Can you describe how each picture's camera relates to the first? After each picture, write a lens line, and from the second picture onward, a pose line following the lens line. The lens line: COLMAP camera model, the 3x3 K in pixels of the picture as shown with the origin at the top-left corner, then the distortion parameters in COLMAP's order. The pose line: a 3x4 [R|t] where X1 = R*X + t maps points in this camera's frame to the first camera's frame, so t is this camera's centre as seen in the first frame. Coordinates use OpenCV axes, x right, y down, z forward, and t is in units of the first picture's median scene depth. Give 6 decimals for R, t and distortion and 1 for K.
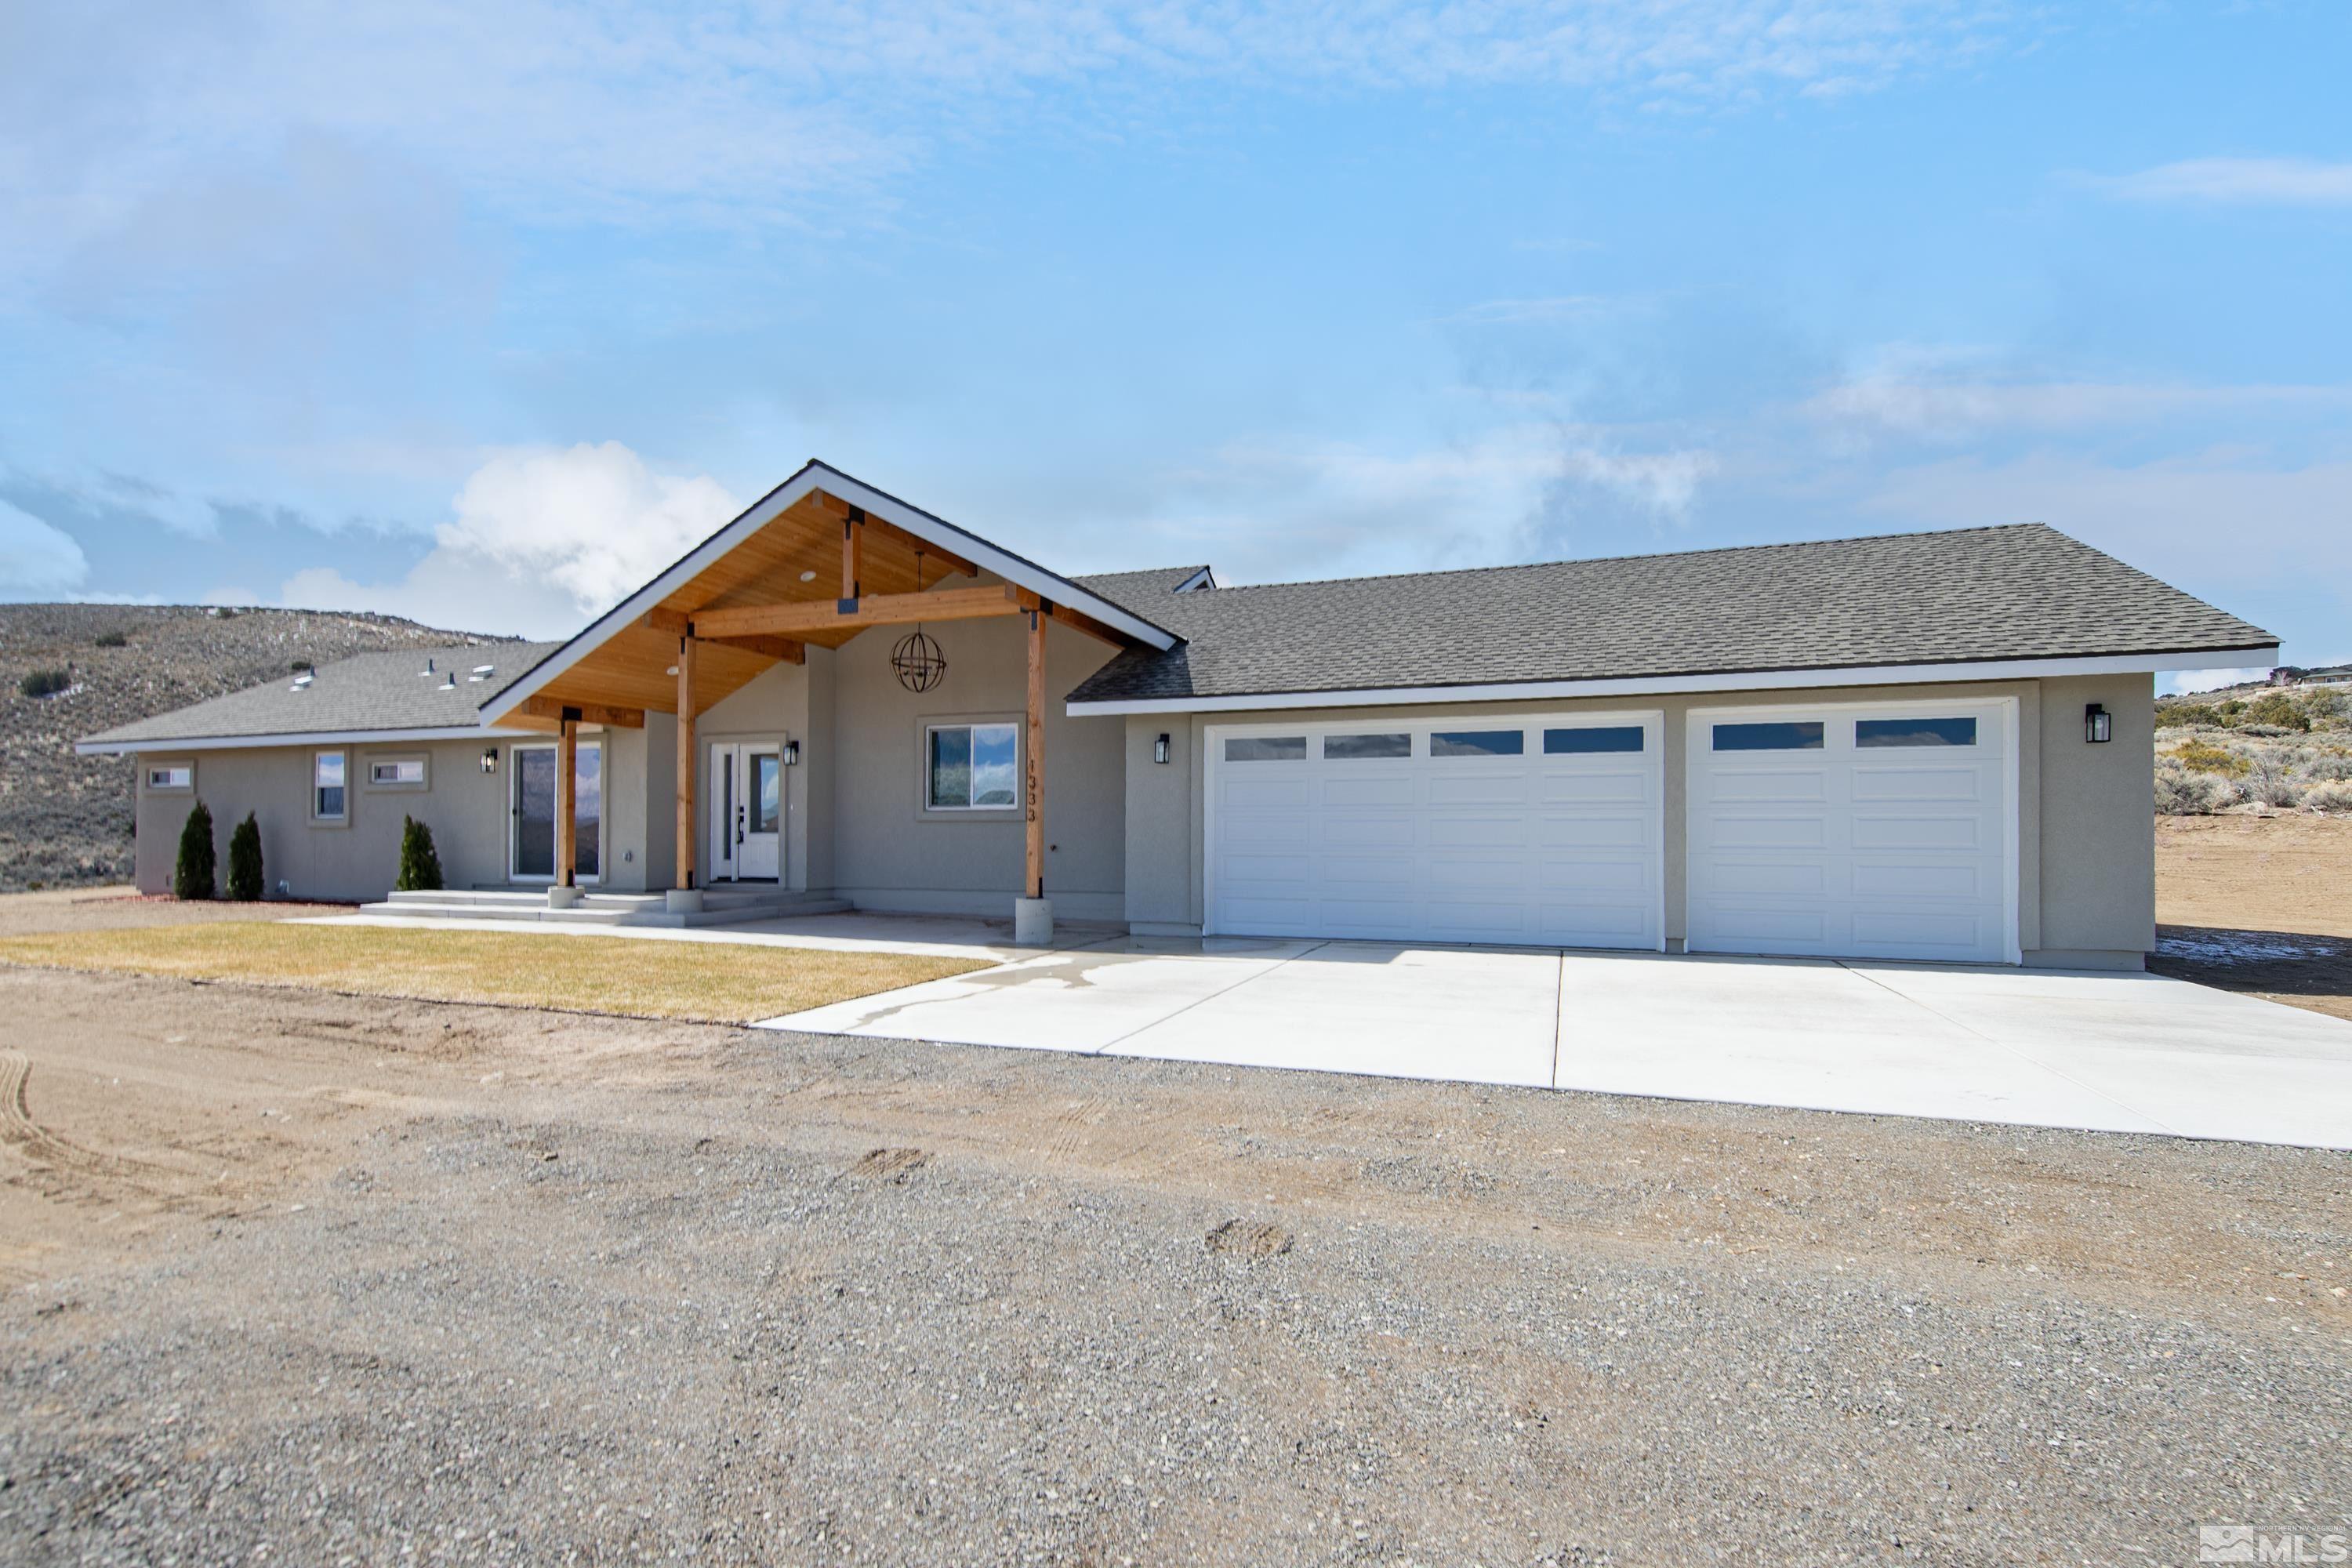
lens RADIAL K [[1076.7, 0, 1176.0], [0, 1076.7, 784.0], [0, 0, 1]] dist [0.001444, 0.000064]
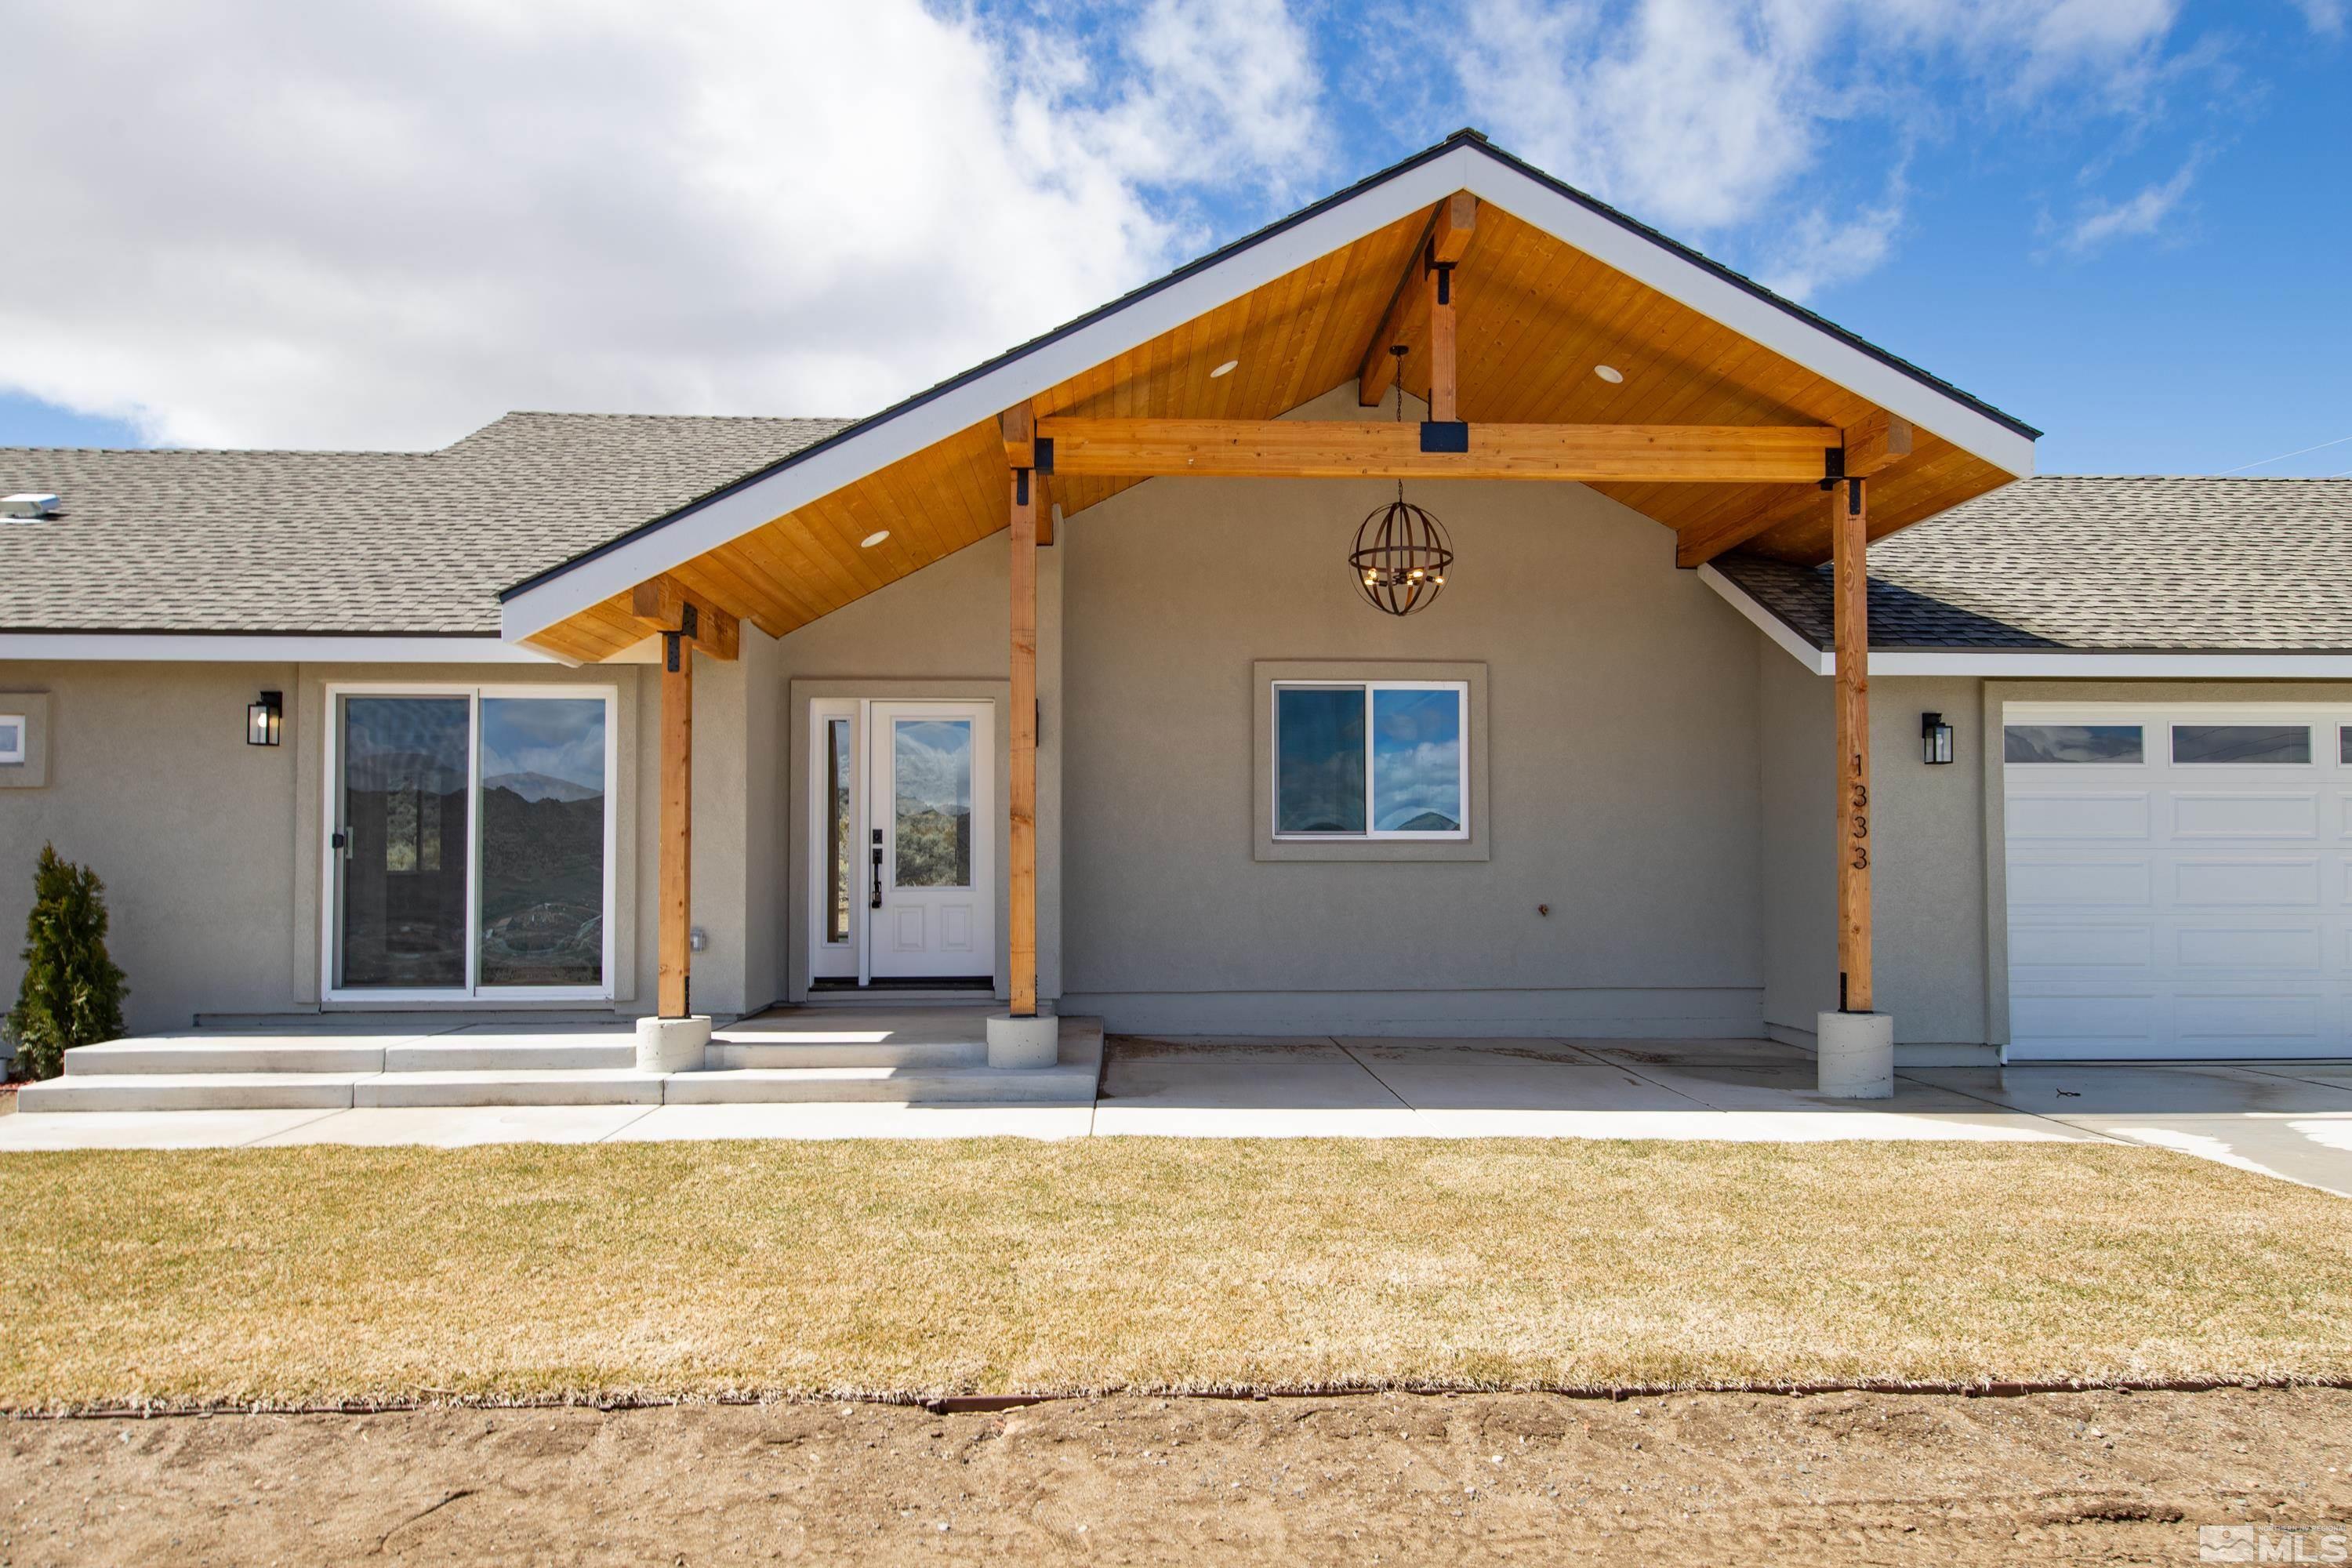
lens RADIAL K [[1615.5, 0, 1176.0], [0, 1615.5, 784.0], [0, 0, 1]] dist [0.060059, 0.000528]
pose [[0.919943, 0.018352, 0.391623, -0.606676], [-0.015762, 0.999827, -0.009829, 0.005152], [-0.391736, 0.002869, 0.920073, 0.298512]]
